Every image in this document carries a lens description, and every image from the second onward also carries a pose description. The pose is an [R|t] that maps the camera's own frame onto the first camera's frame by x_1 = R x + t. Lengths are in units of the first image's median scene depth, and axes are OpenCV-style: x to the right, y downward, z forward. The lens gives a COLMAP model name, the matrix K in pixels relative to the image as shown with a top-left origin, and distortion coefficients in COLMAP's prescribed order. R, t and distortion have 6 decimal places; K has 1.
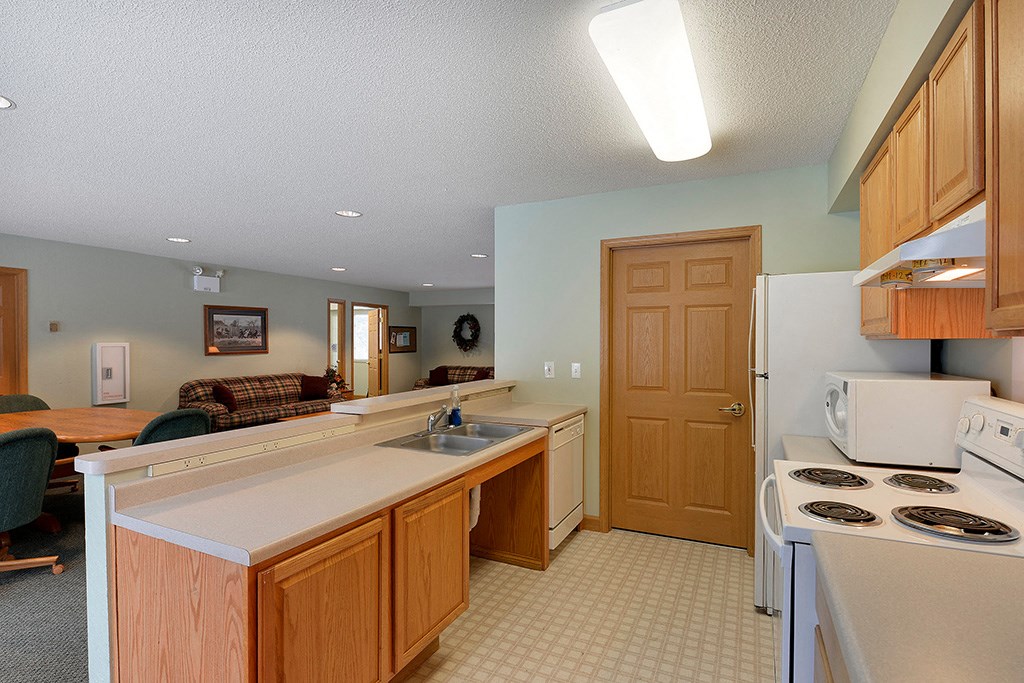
lens RADIAL K [[518.1, 0, 520.0], [0, 518.1, 346.2], [0, 0, 1]] dist [-0.019307, -0.001344]
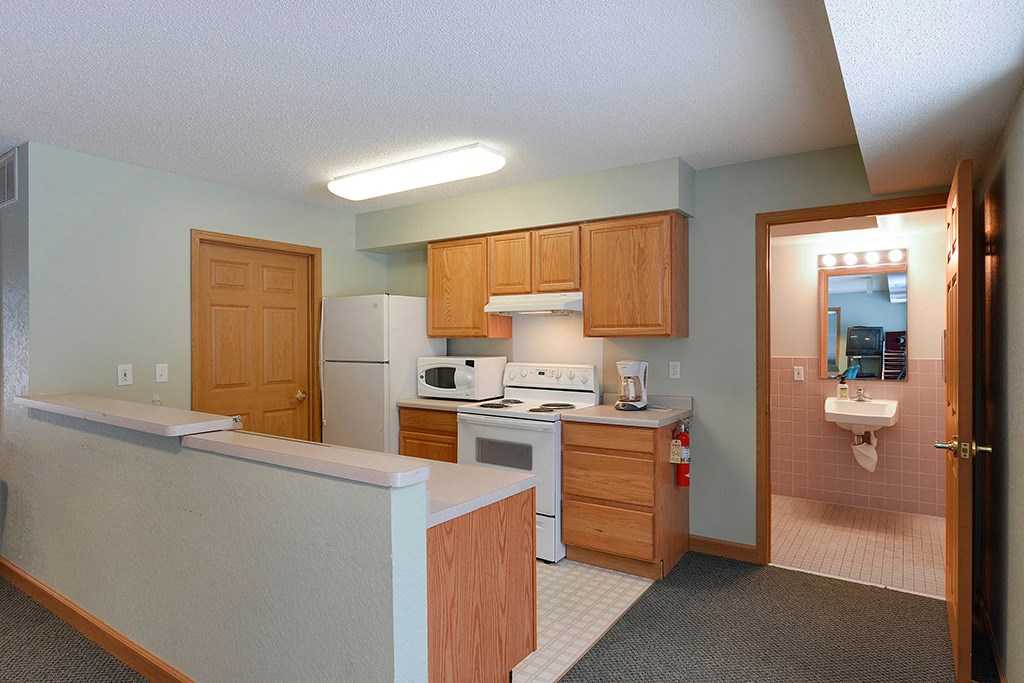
lens RADIAL K [[572.3, 0, 516.8], [0, 572.3, 342.0], [0, 0, 1]] dist [-0.009040, -0.002672]
pose [[0.134184, -0.006291, 0.990936, -0.570331], [0.011882, 0.999918, 0.004739, -0.002060], [-0.990885, 0.011138, 0.134248, 0.211855]]
